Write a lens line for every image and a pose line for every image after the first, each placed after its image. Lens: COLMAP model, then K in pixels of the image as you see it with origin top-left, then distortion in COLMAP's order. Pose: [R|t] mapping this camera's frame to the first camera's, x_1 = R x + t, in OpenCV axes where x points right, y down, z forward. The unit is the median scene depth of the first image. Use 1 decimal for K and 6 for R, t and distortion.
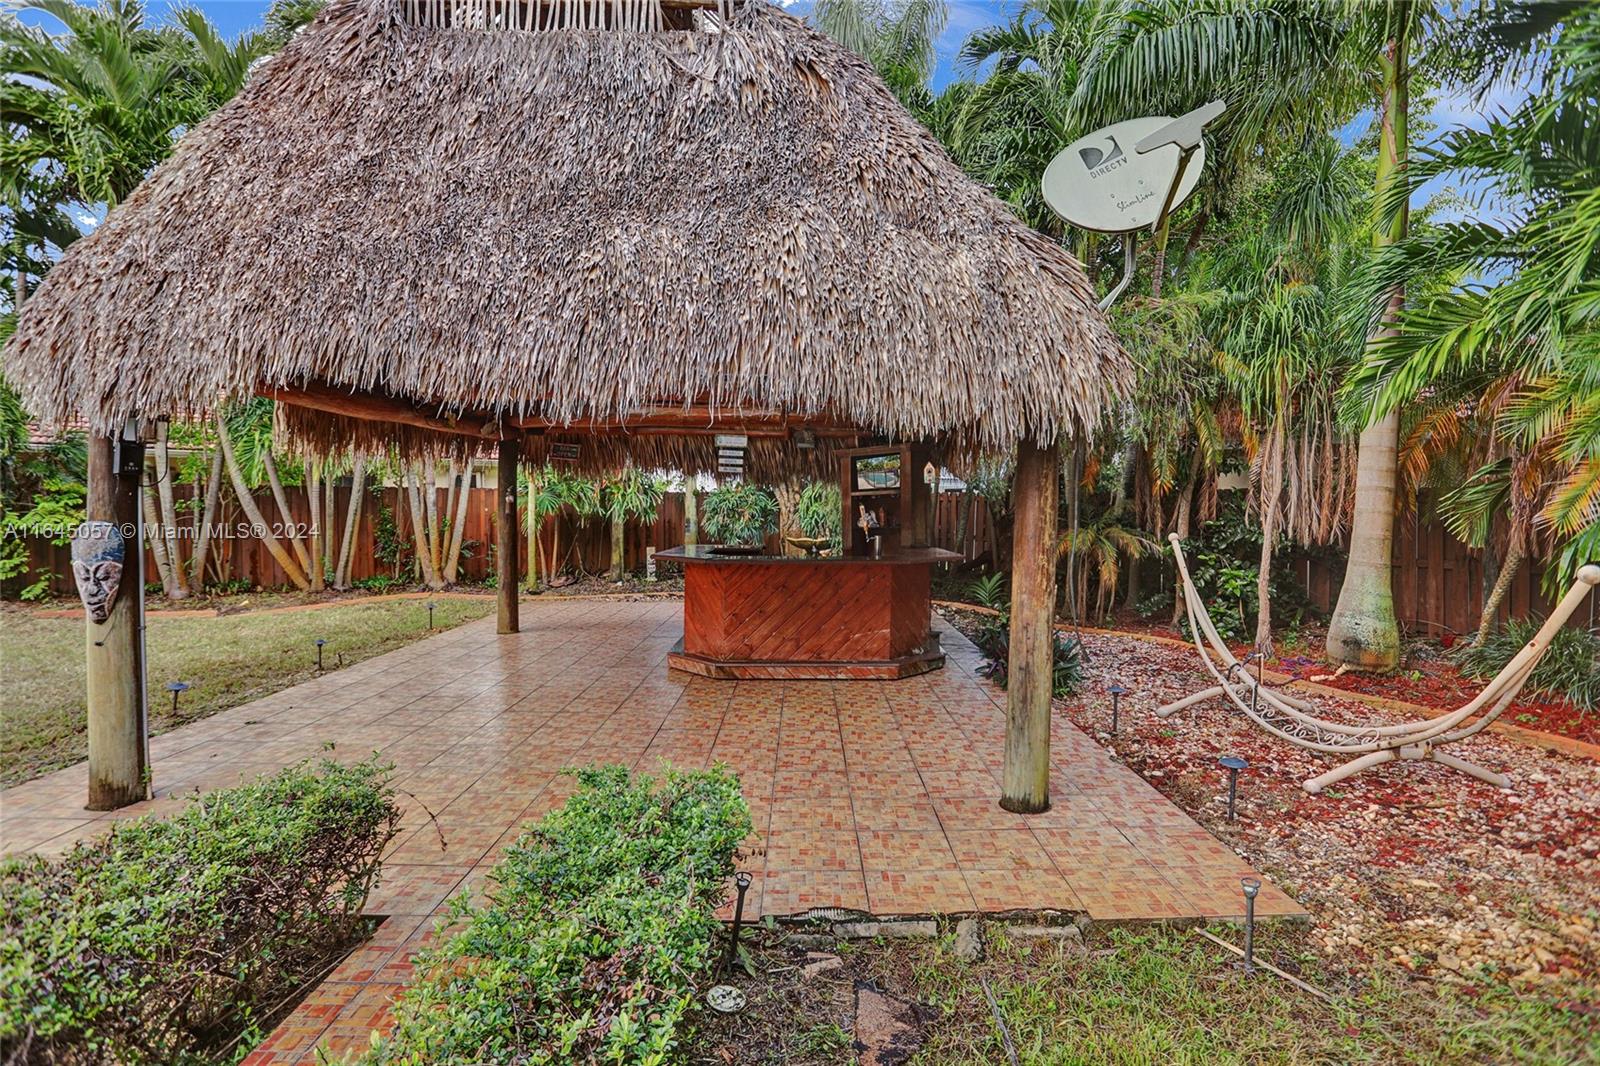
lens RADIAL K [[789.1, 0, 794.8], [0, 789.1, 524.8], [0, 0, 1]] dist [-0.060174, 0.036256]
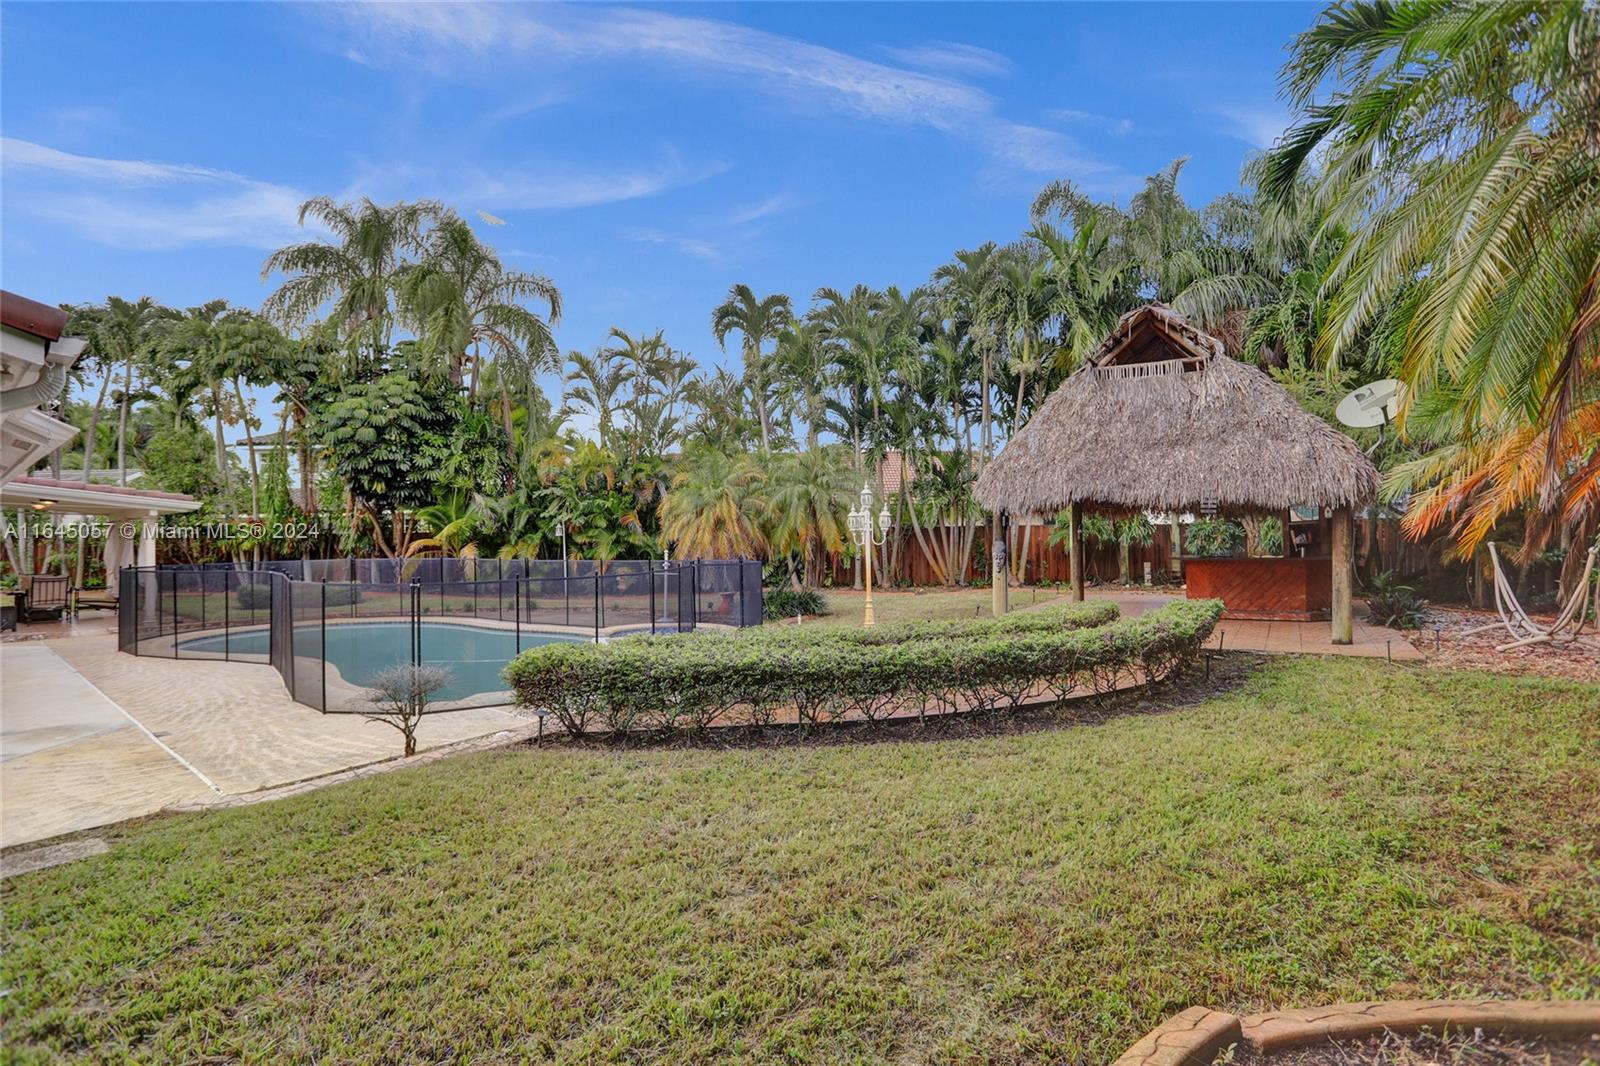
lens RADIAL K [[828.7, 0, 812.0], [0, 828.7, 520.9], [0, 0, 1]] dist [-0.031037, 0.018324]
pose [[0.868985, -0.028267, -0.494031, 0.037855], [0.006463, 0.998930, -0.045786, 0.018789], [0.494797, 0.036595, 0.868238, -0.696192]]
